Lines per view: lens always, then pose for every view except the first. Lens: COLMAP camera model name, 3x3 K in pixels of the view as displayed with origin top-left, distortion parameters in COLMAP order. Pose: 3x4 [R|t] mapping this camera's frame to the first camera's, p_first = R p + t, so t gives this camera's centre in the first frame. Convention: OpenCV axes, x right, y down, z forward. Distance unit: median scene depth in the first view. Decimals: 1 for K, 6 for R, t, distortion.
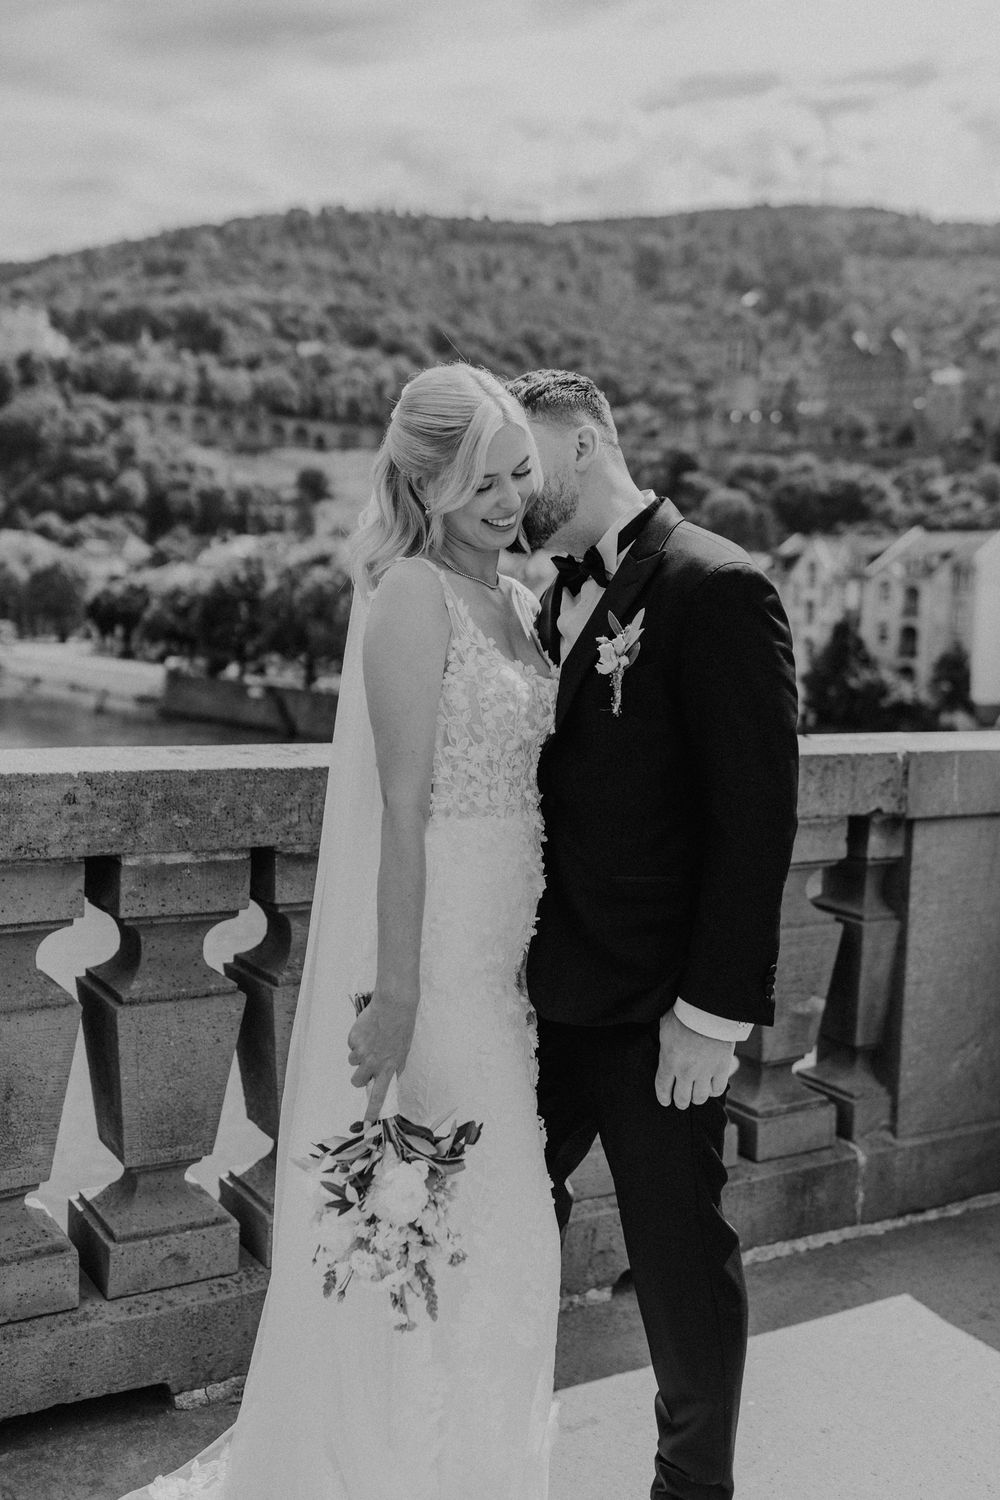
lens RADIAL K [[1513.6, 0, 495.9], [0, 1513.6, 750.6], [0, 0, 1]] dist [0.054662, 0.000000]
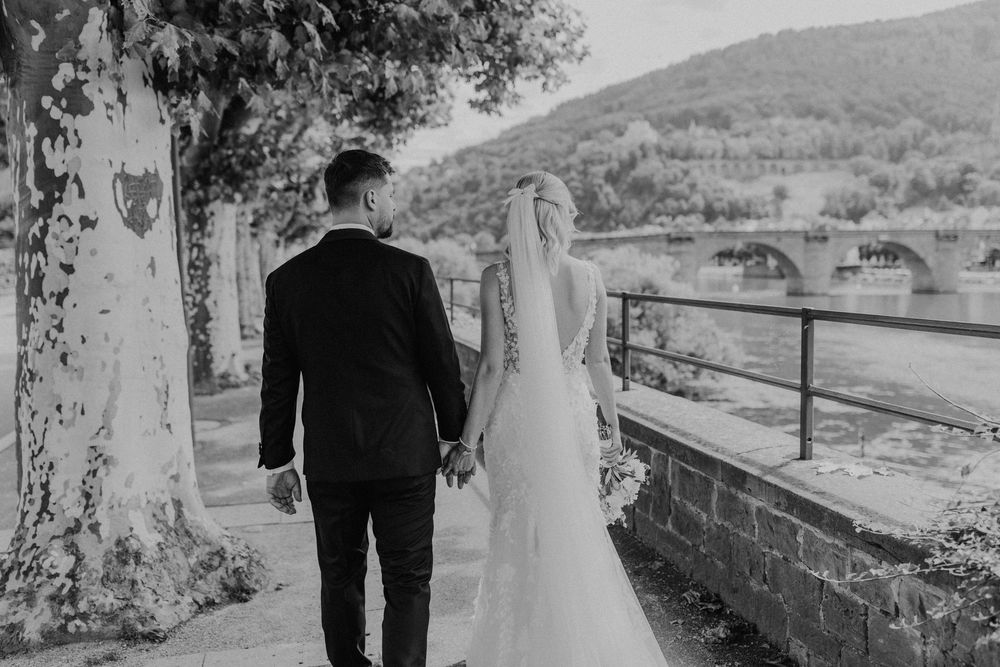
lens RADIAL K [[1009.1, 0, 497.7], [0, 1009.1, 330.4], [0, 0, 1]] dist [0.054662, 0.000000]
pose [[0.925426, -0.028322, -0.377869, 0.039308], [0.018248, 0.999377, -0.030214, 0.047231], [0.378489, 0.021065, 0.925366, -0.412857]]
